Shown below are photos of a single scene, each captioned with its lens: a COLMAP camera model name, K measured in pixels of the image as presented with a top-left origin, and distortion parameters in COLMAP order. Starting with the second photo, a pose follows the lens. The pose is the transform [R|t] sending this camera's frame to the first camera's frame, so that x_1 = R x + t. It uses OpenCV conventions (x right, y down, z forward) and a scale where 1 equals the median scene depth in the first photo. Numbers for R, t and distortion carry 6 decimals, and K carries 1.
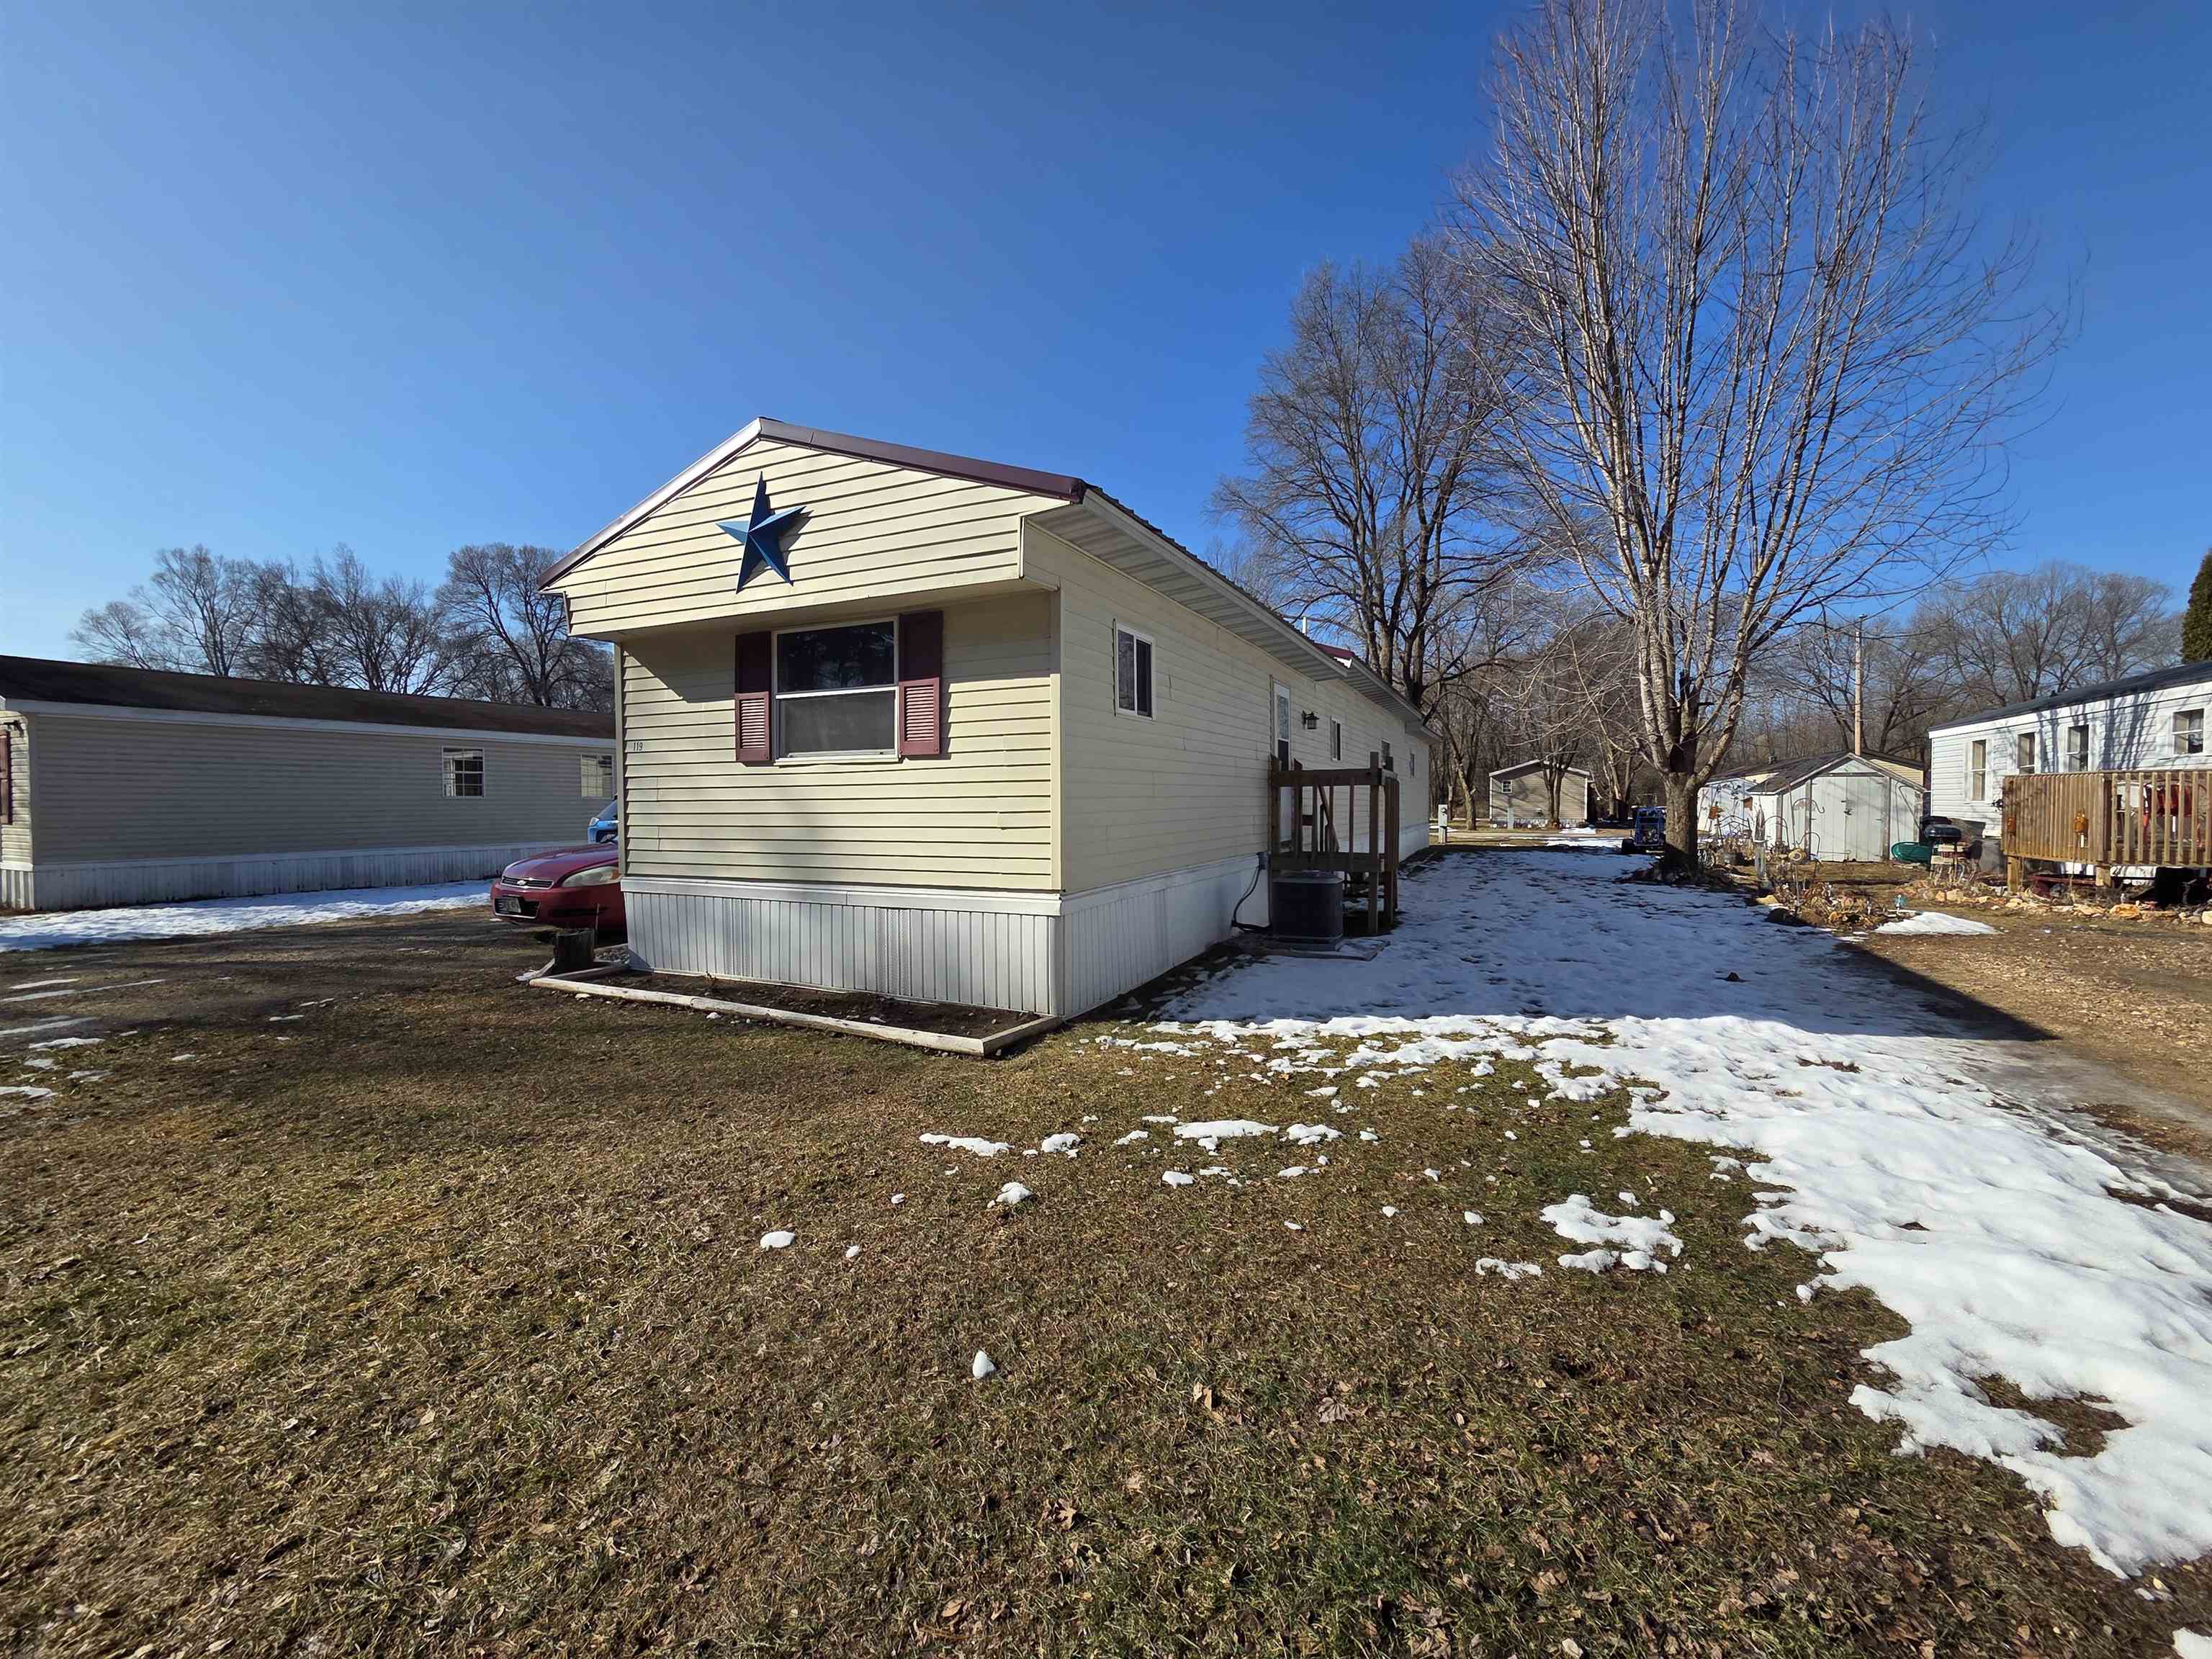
lens RADIAL K [[889.1, 0, 1113.7], [0, 889.1, 824.1], [0, 0, 1]] dist [0.000212, 0.000415]
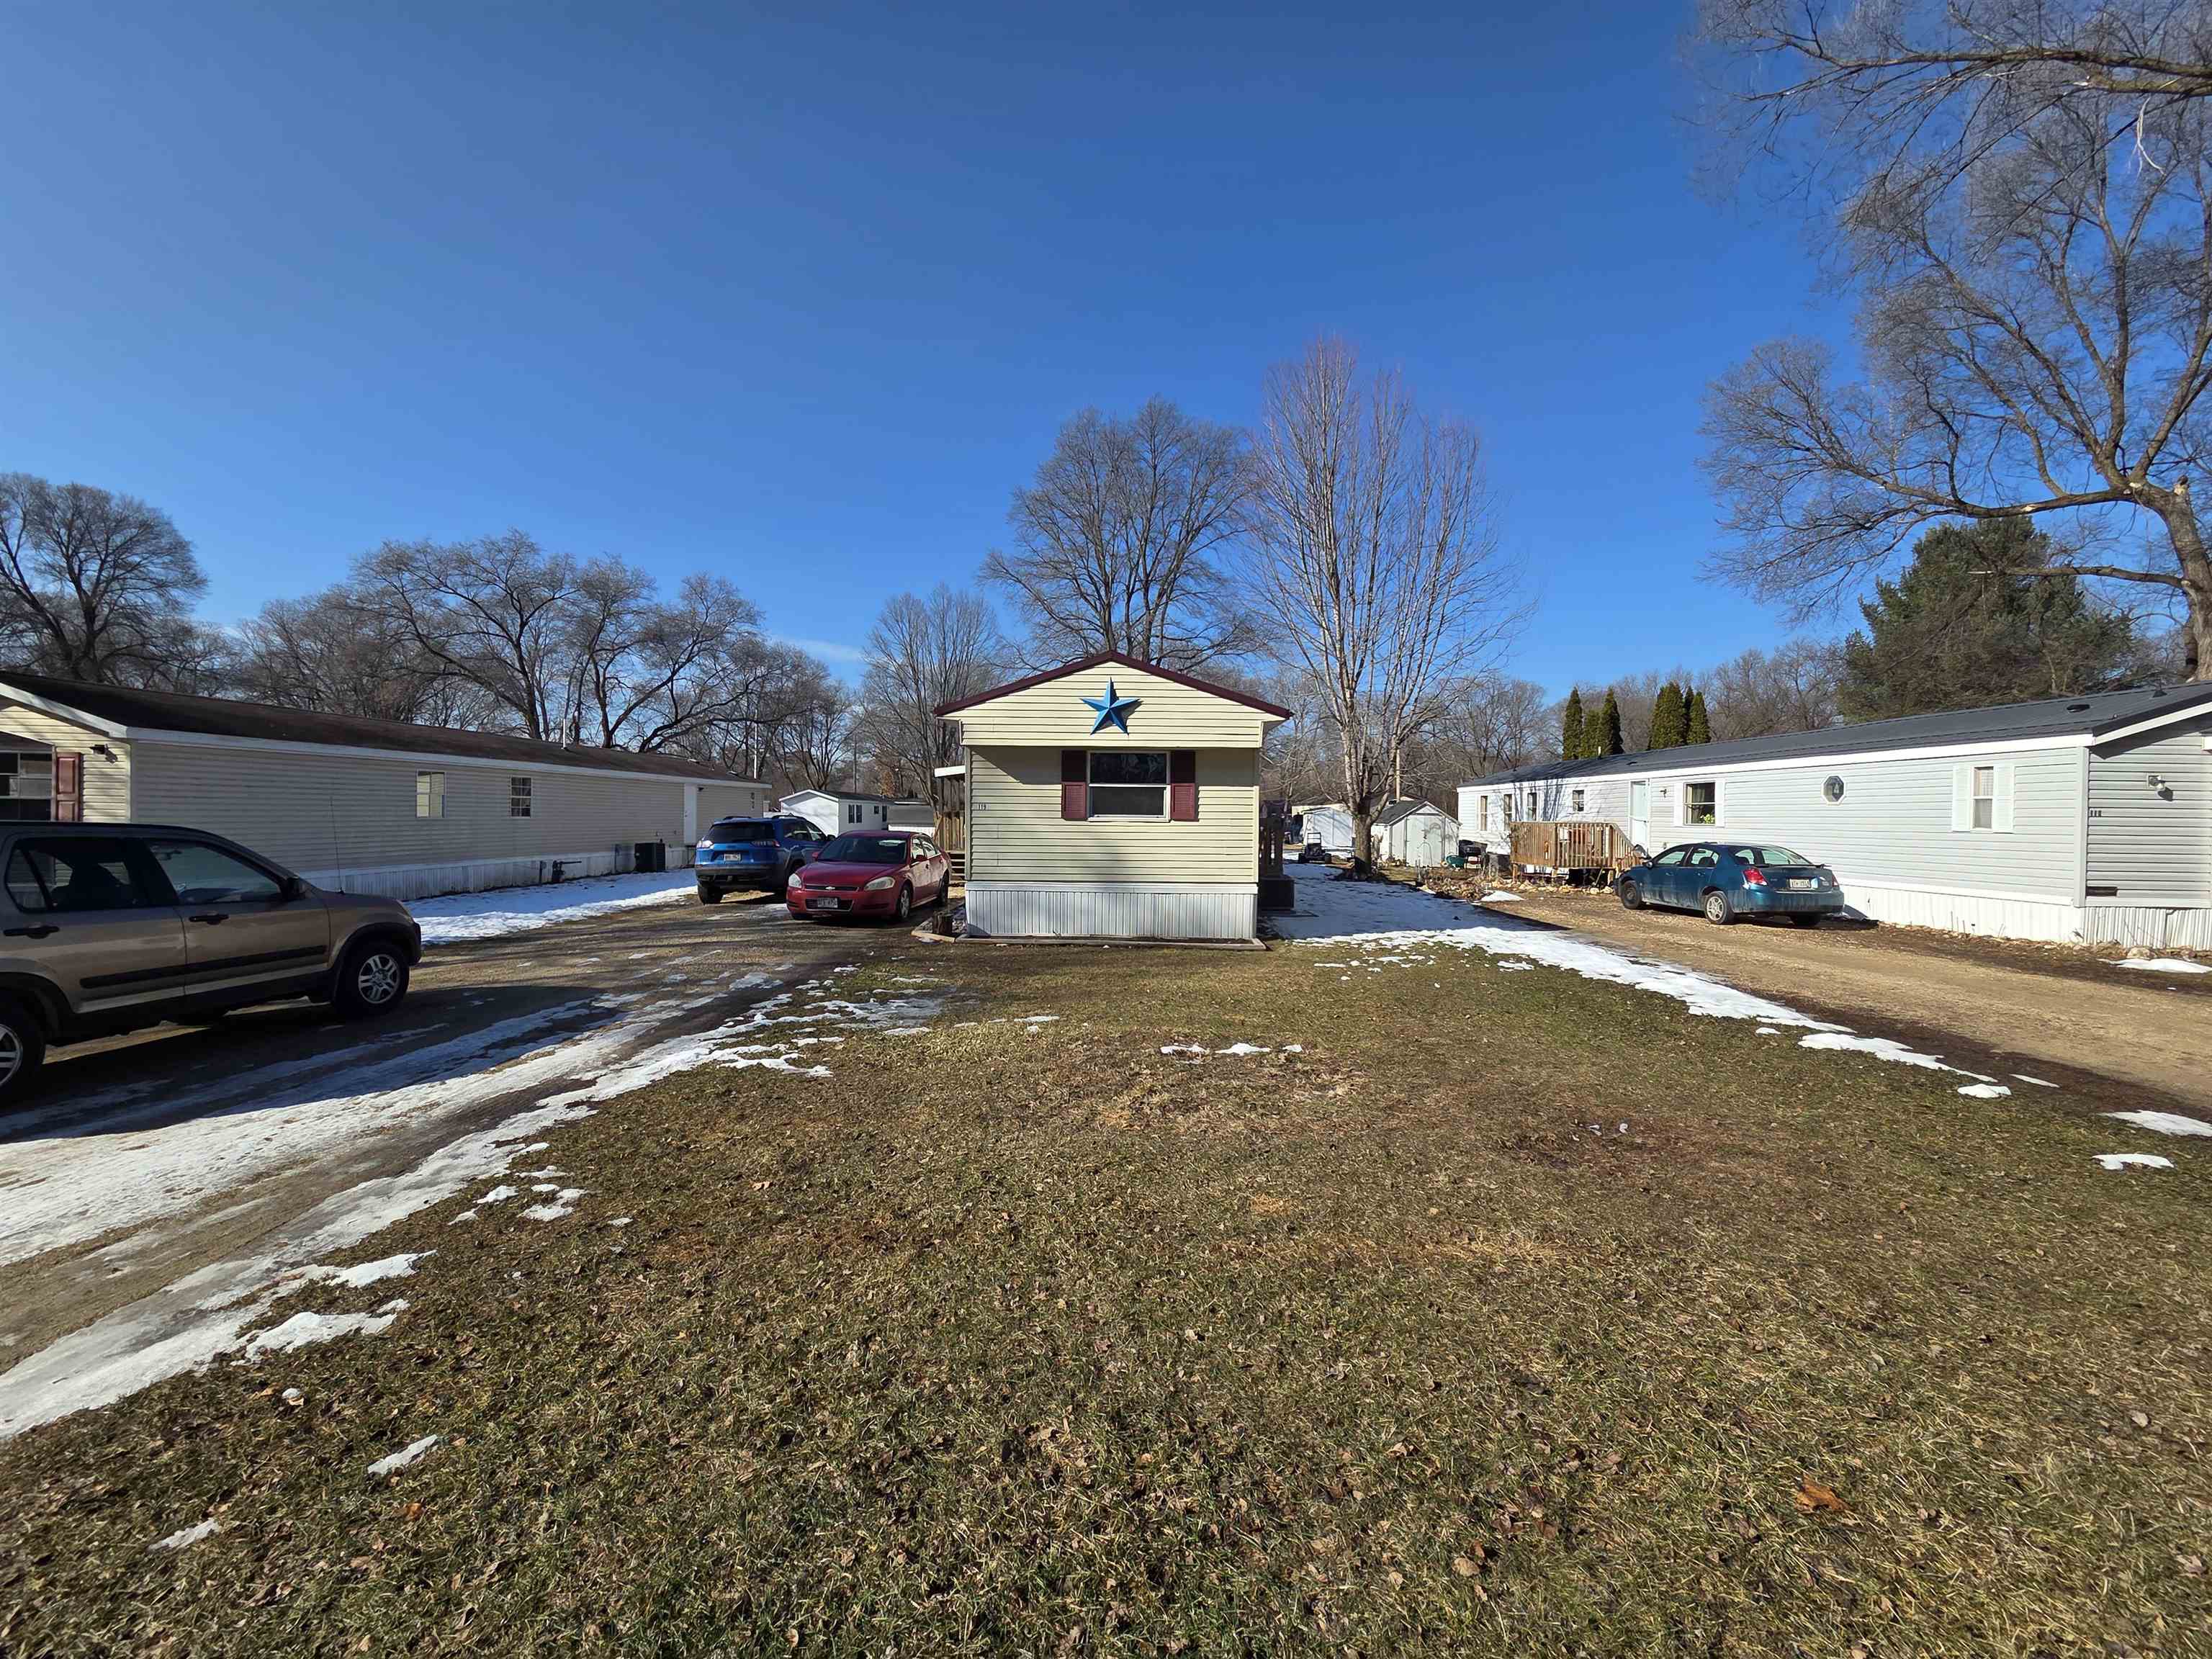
lens RADIAL K [[889.1, 0, 1103.7], [0, 889.1, 833.2], [0, 0, 1]] dist [0.000212, 0.000415]
pose [[0.912462, 0.006409, 0.409111, -1.078383], [-0.005289, 0.999979, -0.003871, -0.031816], [-0.409127, 0.001368, 0.912476, -0.718886]]
